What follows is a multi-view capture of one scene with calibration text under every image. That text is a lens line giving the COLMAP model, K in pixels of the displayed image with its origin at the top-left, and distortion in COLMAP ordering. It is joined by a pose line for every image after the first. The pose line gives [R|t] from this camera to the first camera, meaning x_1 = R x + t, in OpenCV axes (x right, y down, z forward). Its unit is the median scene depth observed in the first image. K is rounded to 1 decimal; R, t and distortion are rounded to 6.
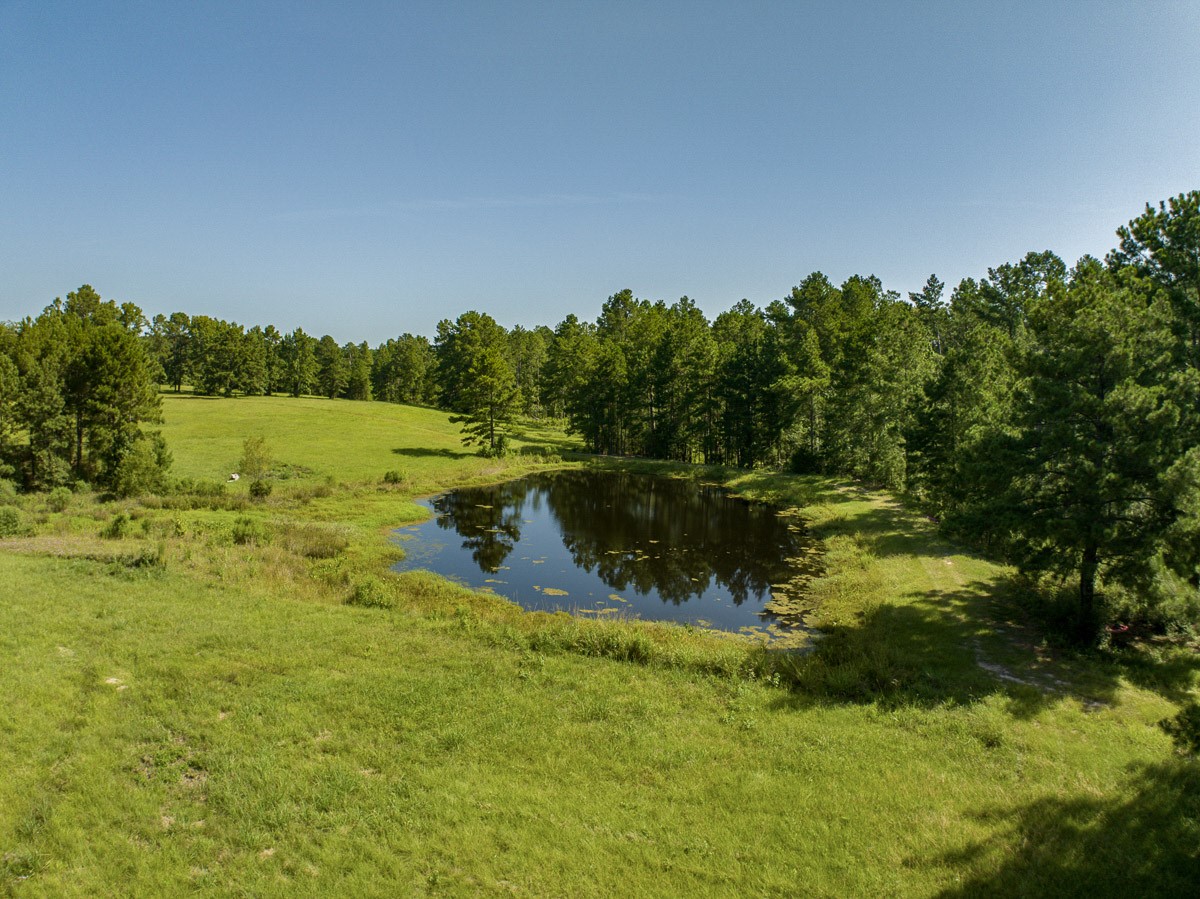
lens RADIAL K [[771.8, 0, 601.5], [0, 771.8, 445.5], [0, 0, 1]] dist [-0.200980, 0.028166]
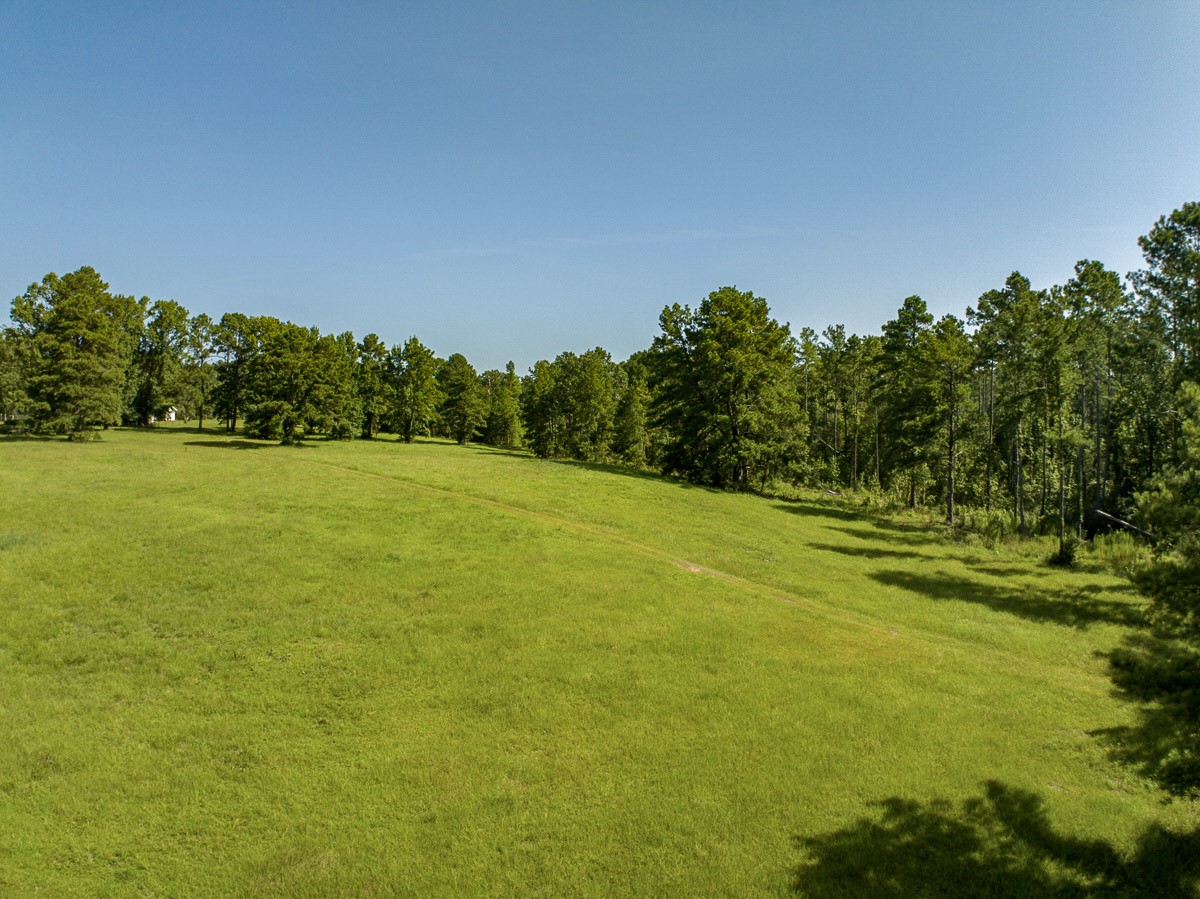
lens RADIAL K [[771.8, 0, 598.0], [0, 771.8, 452.7], [0, 0, 1]] dist [-0.200980, 0.028166]
pose [[0.984488, 0.011381, -0.175085, -0.126493], [-0.017810, 0.999222, -0.035195, -0.034739], [0.174548, 0.037767, 0.983924, 0.369714]]
